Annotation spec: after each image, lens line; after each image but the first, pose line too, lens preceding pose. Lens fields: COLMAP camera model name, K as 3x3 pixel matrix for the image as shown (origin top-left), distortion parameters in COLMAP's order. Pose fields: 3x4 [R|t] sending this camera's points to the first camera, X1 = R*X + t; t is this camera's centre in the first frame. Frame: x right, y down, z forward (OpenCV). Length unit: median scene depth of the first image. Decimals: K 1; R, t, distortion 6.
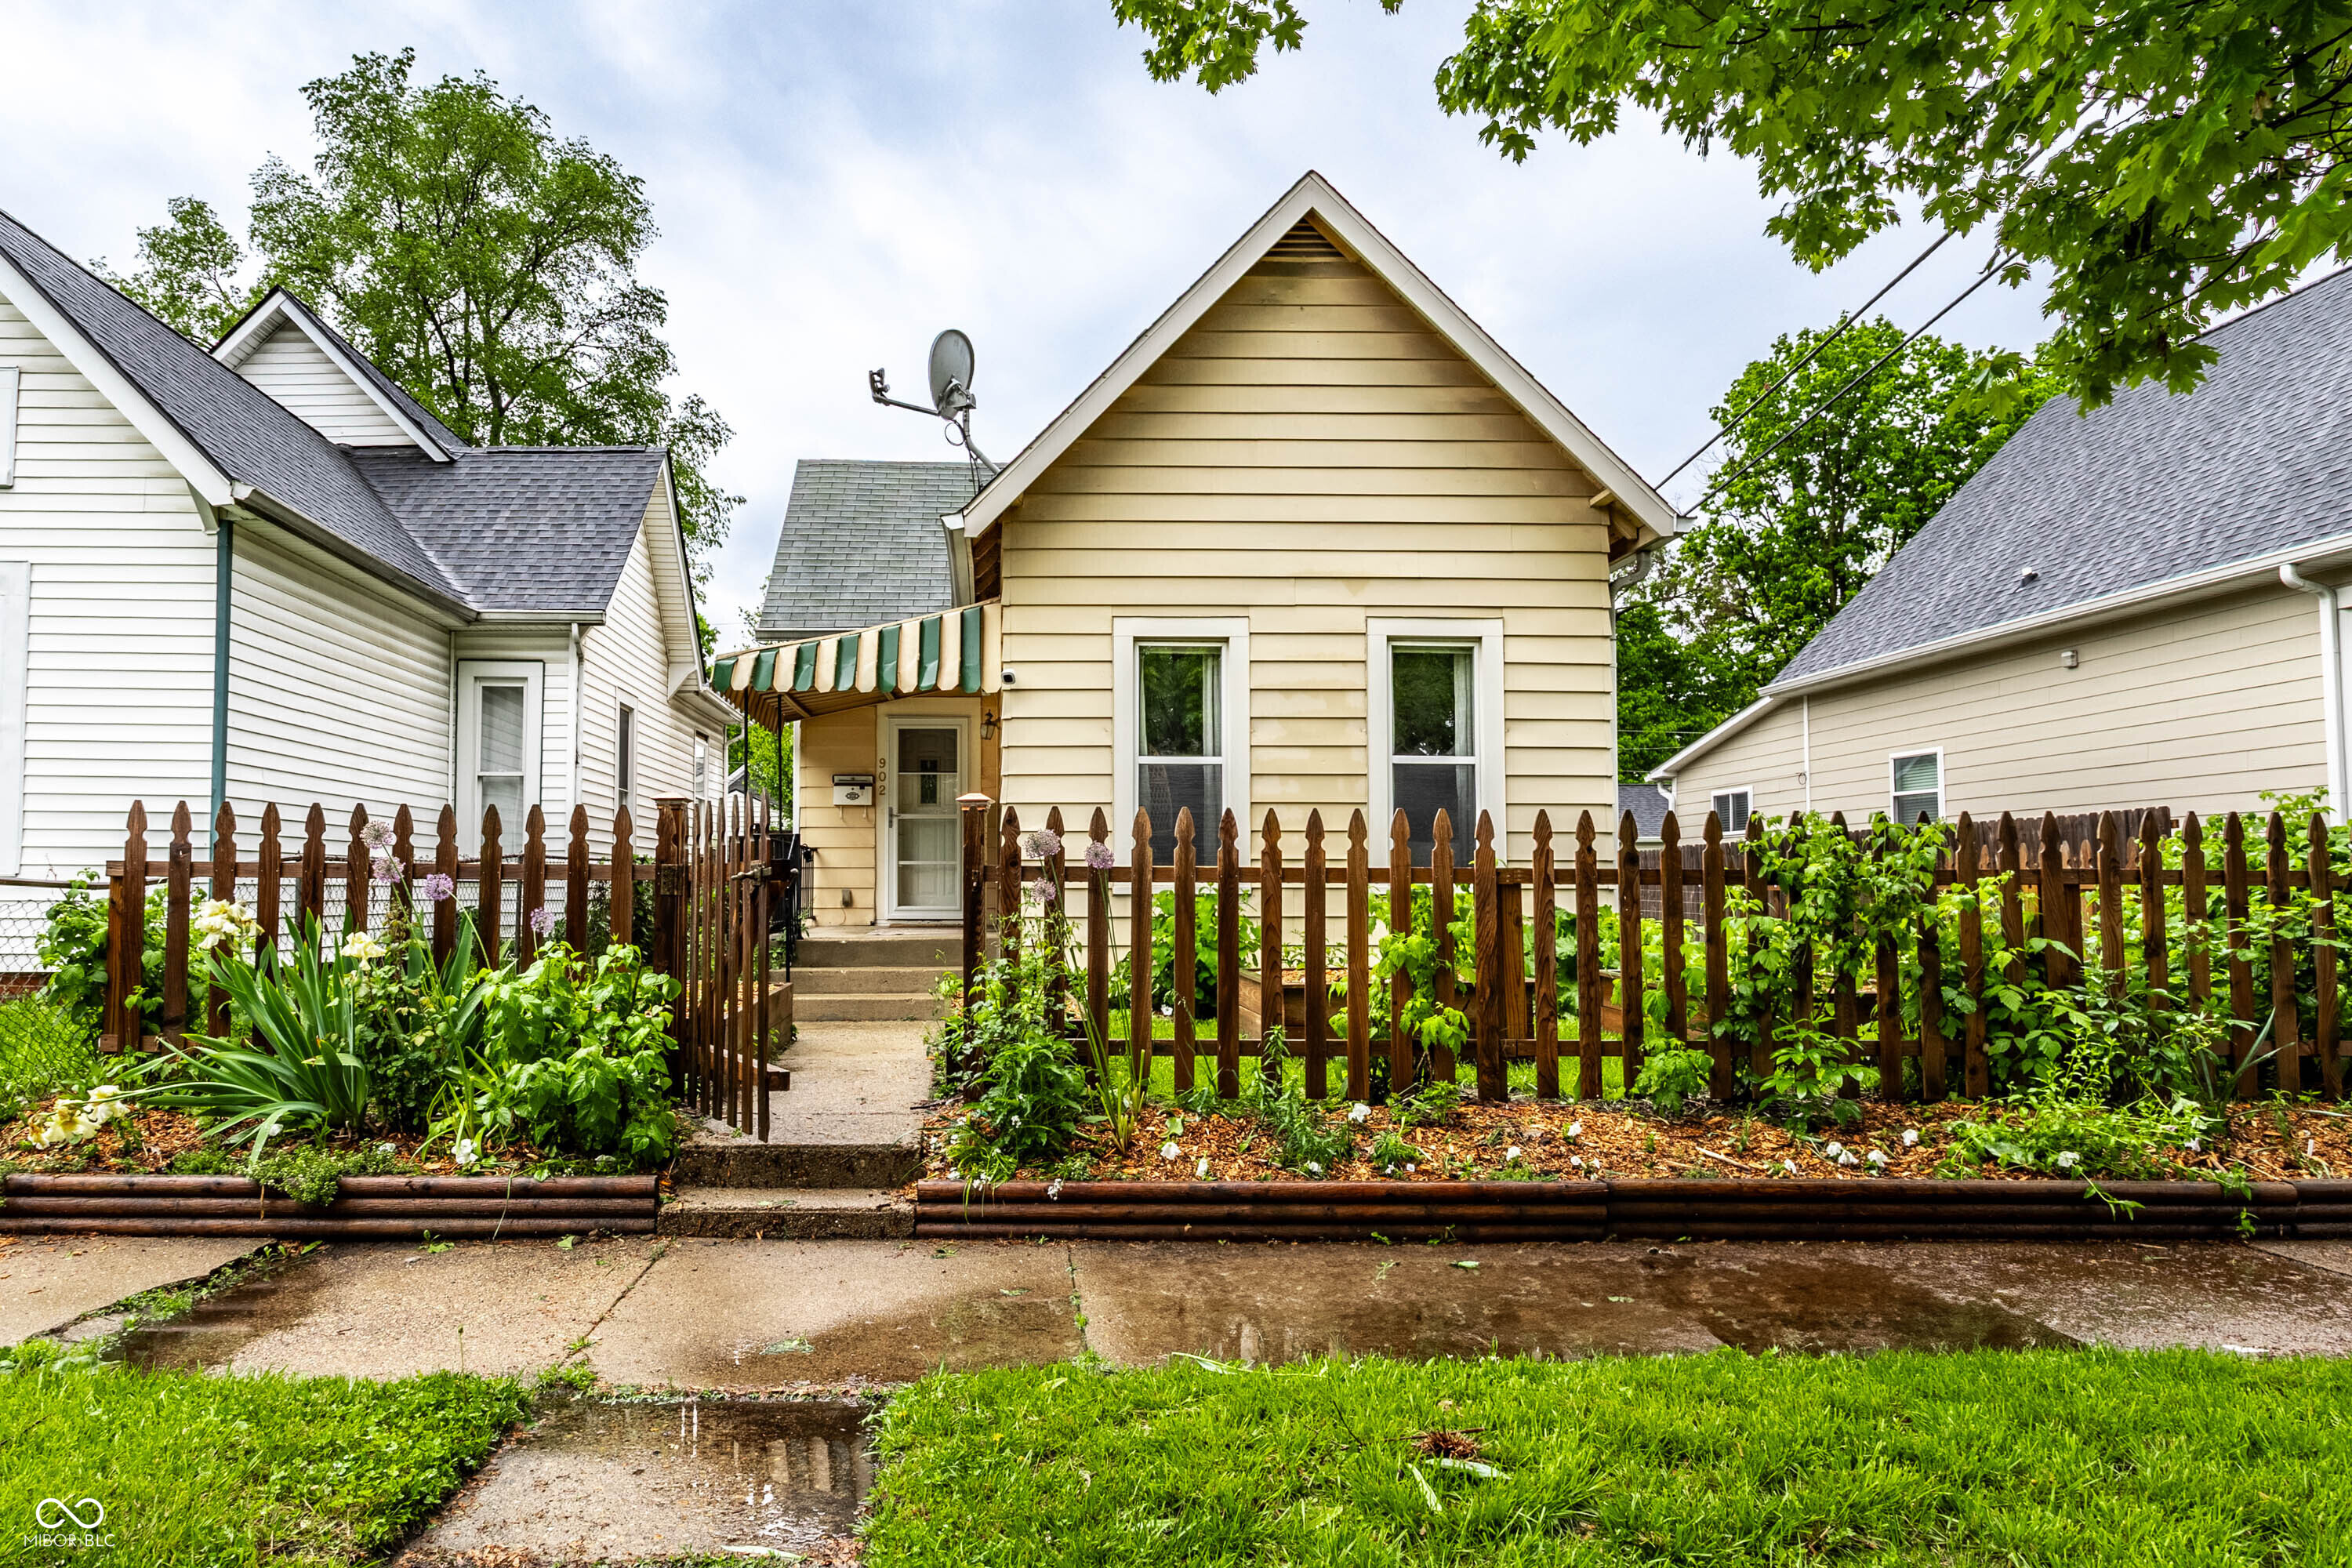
lens RADIAL K [[1877.0, 0, 1175.7], [0, 1877.0, 786.9], [0, 0, 1]] dist [0.004218, 0.001600]
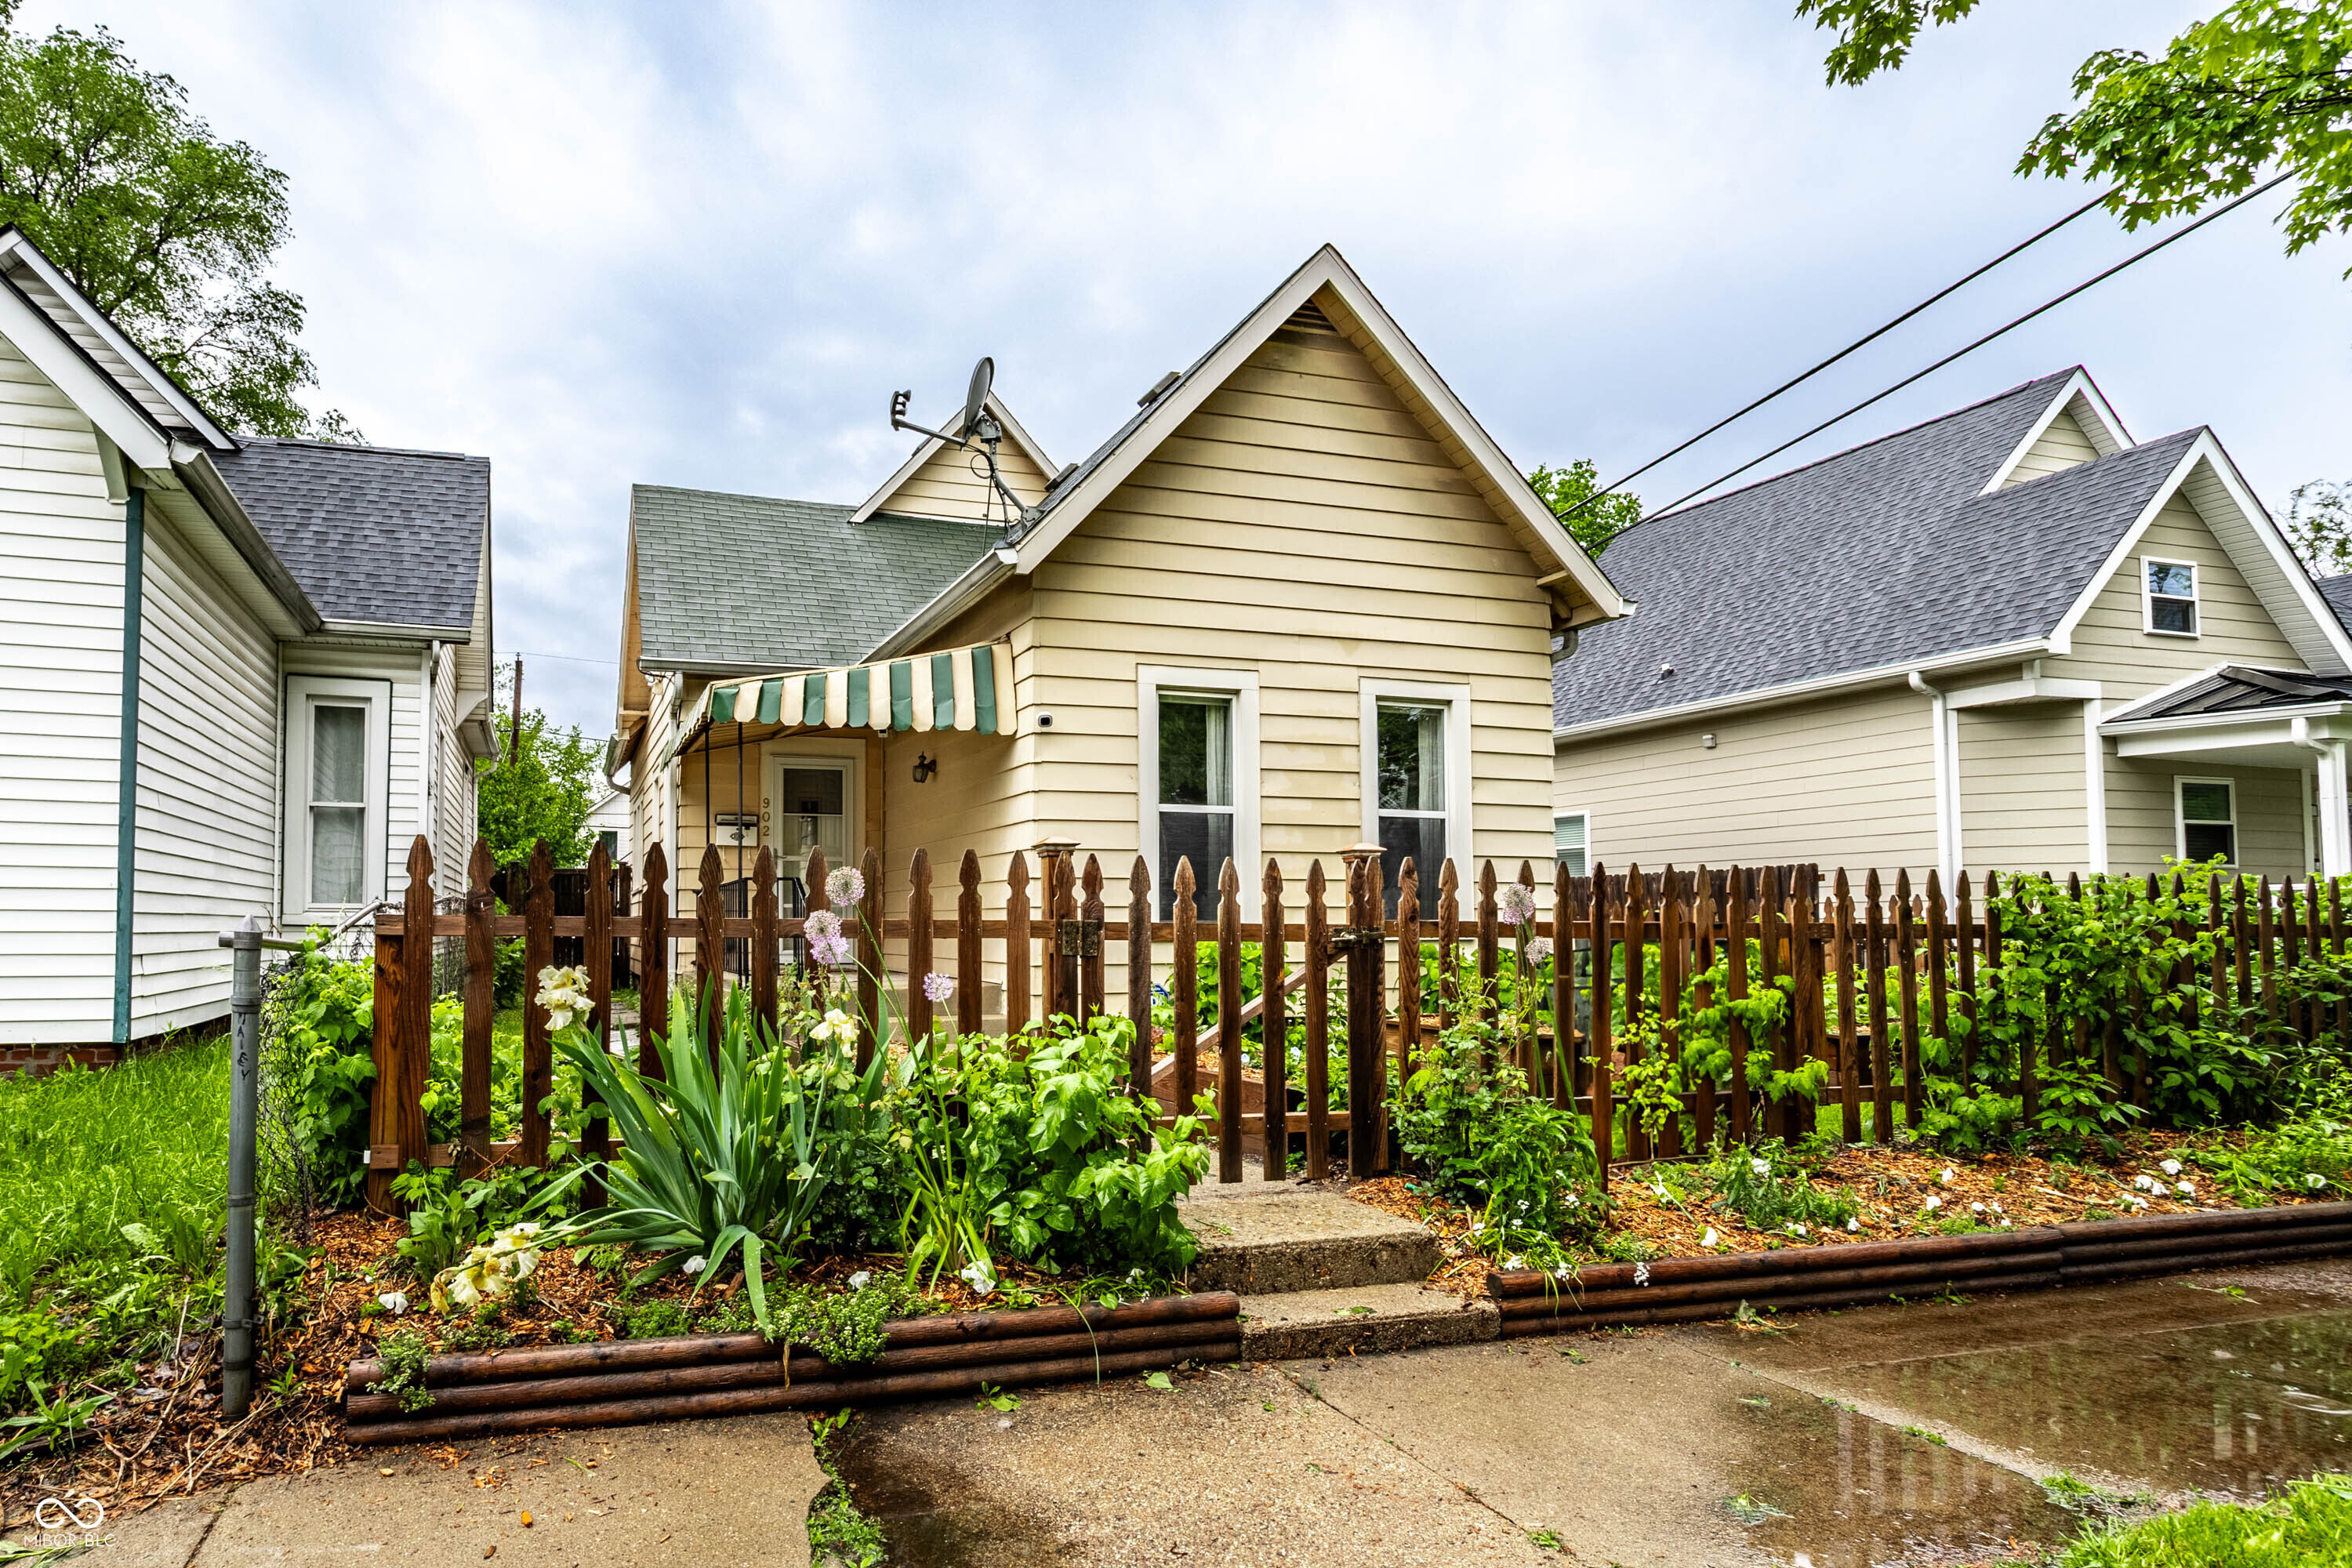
lens RADIAL K [[1628.7, 0, 1154.0], [0, 1628.7, 844.2], [0, 0, 1]] dist [0.000163, 0.006339]
pose [[0.943530, 0.015877, 0.330906, -0.305244], [-0.018440, 0.999819, 0.004605, 0.001270], [-0.330773, -0.010447, 0.943652, 0.174823]]
